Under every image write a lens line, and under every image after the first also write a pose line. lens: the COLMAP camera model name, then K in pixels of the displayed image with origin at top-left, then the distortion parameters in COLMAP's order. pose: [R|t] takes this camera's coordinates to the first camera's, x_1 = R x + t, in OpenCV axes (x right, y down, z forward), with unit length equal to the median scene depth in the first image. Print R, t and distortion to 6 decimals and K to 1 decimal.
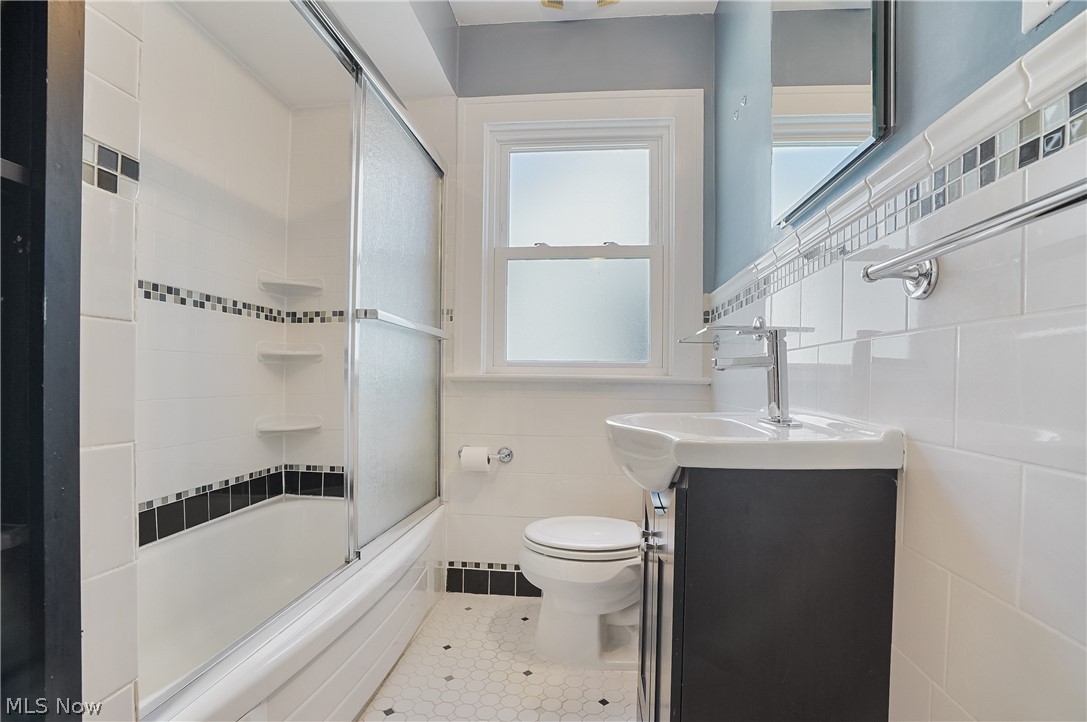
lens RADIAL K [[504.8, 0, 540.2], [0, 504.8, 358.3], [0, 0, 1]] dist [-0.067988, 0.025771]
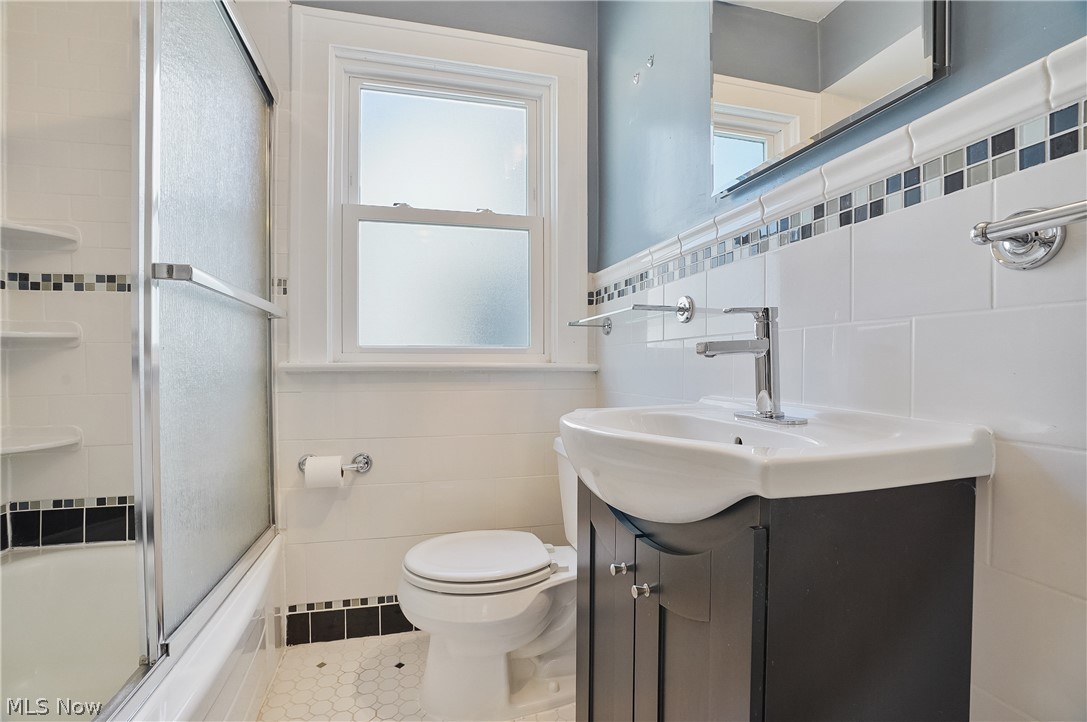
lens RADIAL K [[504.8, 0, 540.2], [0, 504.8, 358.3], [0, 0, 1]] dist [-0.067988, 0.025771]
pose [[0.936156, -0.007969, 0.351494, -0.083171], [-0.001811, 0.999621, 0.027485, 0.002302], [-0.351580, -0.026366, 0.935786, 0.162717]]
